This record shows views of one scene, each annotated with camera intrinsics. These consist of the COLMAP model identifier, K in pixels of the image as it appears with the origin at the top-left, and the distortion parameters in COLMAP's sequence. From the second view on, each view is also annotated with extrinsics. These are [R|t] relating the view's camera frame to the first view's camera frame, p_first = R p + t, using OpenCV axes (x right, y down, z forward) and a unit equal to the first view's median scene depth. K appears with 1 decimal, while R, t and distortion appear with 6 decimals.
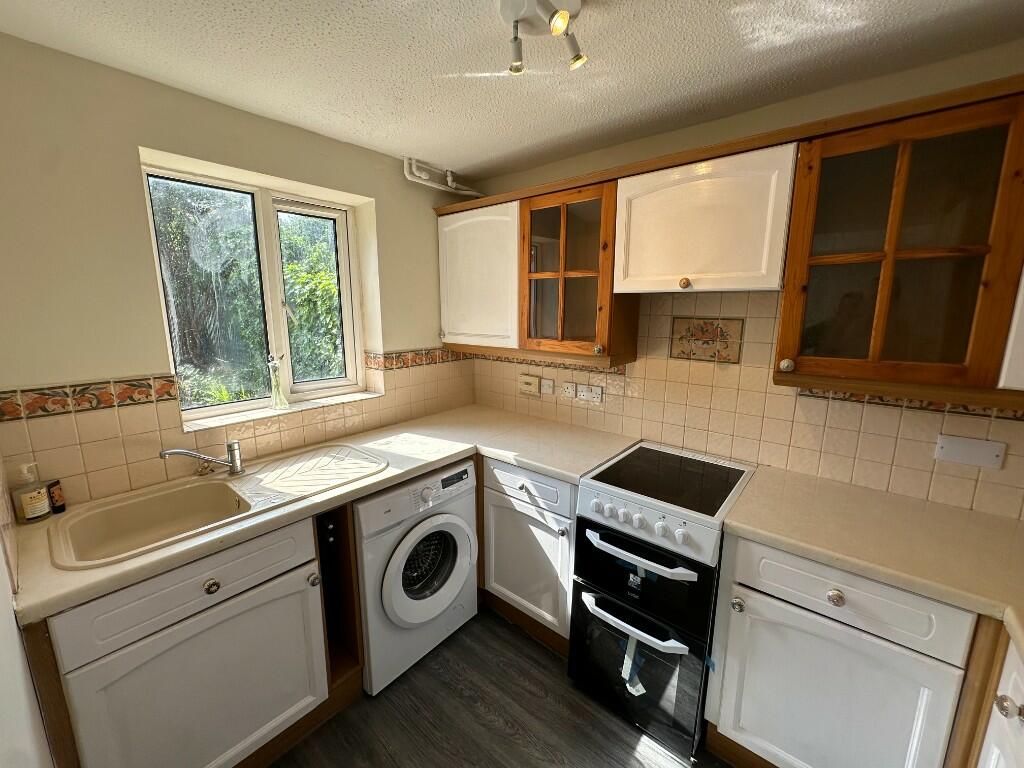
lens RADIAL K [[408.7, 0, 510.0], [0, 408.7, 382.9], [0, 0, 1]] dist [-0.004843, 0.001381]
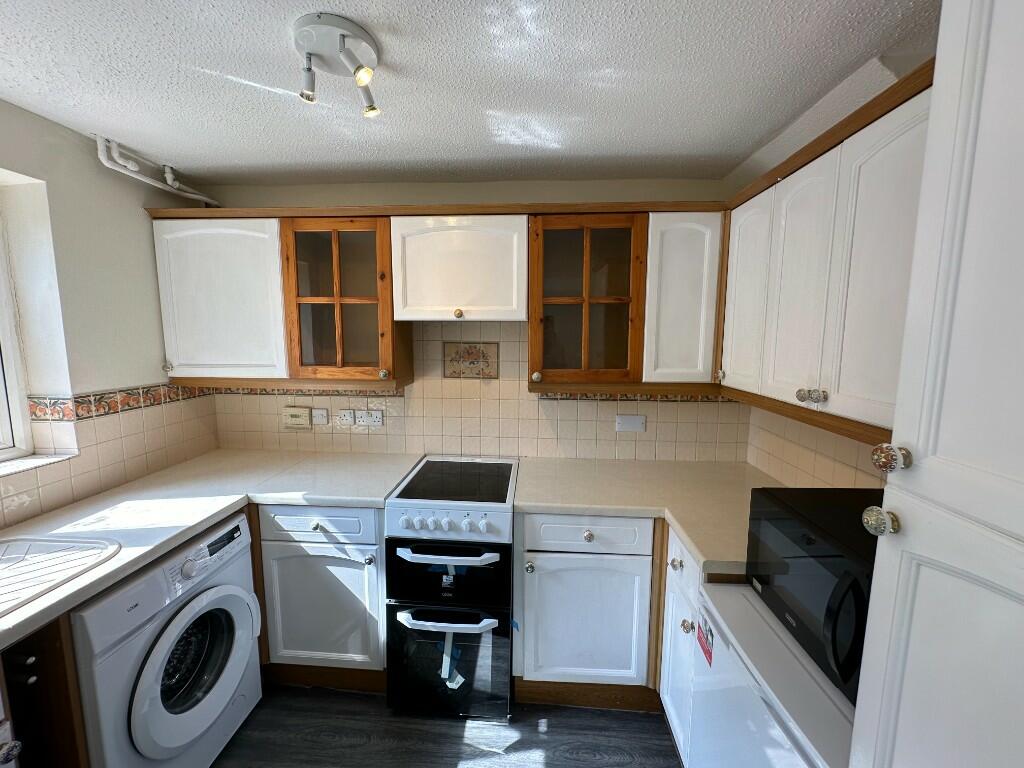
lens RADIAL K [[408.7, 0, 509.5], [0, 408.7, 382.5], [0, 0, 1]] dist [-0.004843, 0.001381]
pose [[0.805598, -0.068958, 0.588436, -0.148854], [0.104082, 0.994229, -0.025980, 0.000860], [-0.583248, 0.082175, 0.808127, -0.024373]]
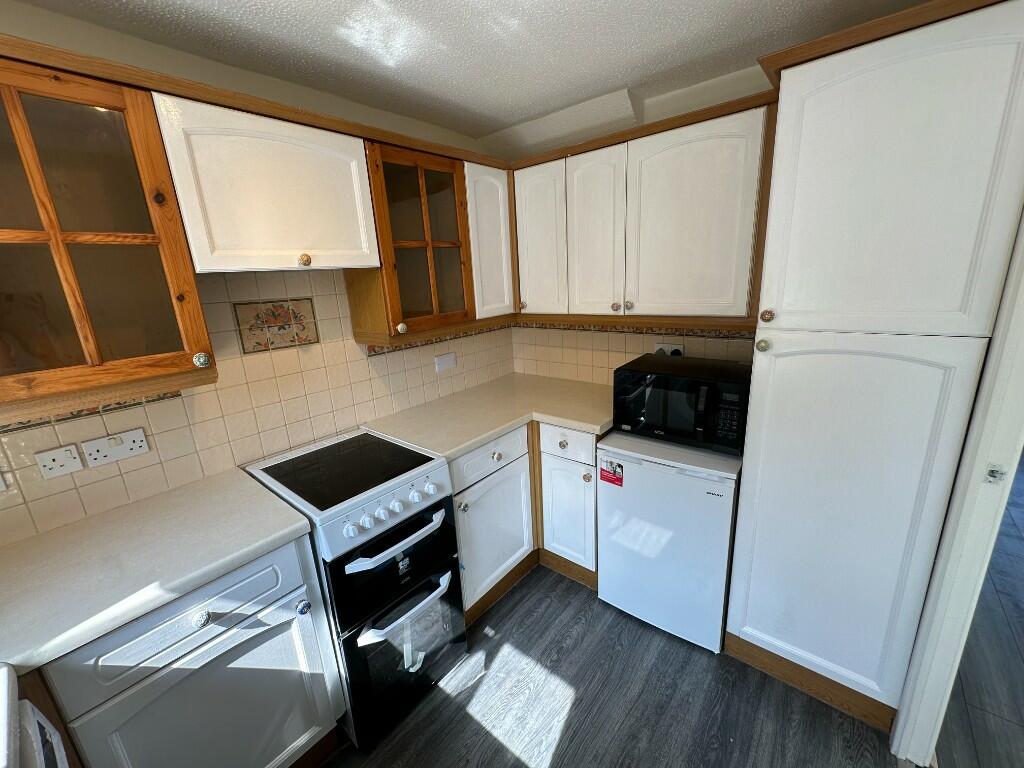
lens RADIAL K [[408.7, 0, 509.7], [0, 408.7, 382.4], [0, 0, 1]] dist [-0.004843, 0.001381]
pose [[-0.004642, -0.259837, 0.965641, -0.464413], [0.236618, 0.937944, 0.253522, -0.102287], [-0.971592, 0.229665, 0.057128, 0.522935]]
